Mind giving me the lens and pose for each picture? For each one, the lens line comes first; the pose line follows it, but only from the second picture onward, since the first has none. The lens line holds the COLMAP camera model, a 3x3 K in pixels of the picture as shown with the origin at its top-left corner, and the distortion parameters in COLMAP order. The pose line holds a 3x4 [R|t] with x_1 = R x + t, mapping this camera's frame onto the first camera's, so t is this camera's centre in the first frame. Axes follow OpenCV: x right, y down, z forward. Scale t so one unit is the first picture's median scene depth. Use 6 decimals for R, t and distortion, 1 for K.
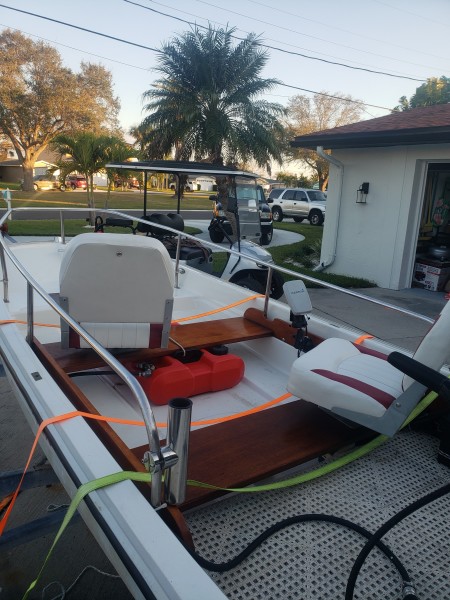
lens RADIAL K [[444.3, 0, 225.0], [0, 444.3, 300.0], [0, 0, 1]] dist [0.005758, 0.003731]
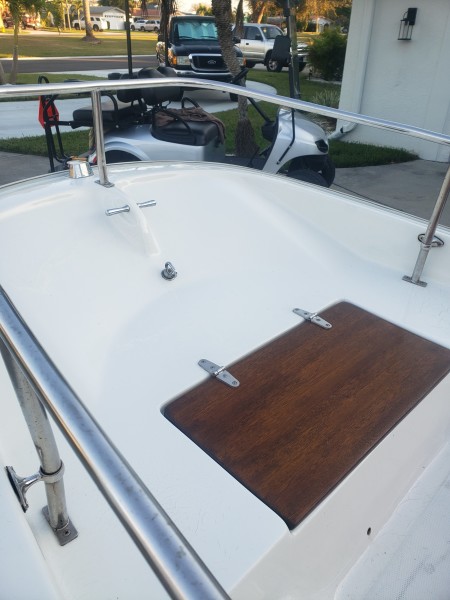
lens RADIAL K [[444.3, 0, 225.0], [0, 444.3, 300.0], [0, 0, 1]] dist [0.005758, 0.003731]
pose [[0.985869, -0.106855, 0.129010, -0.118580], [0.062826, 0.949774, 0.306565, -0.049586], [-0.155288, -0.294128, 0.943067, 0.203720]]
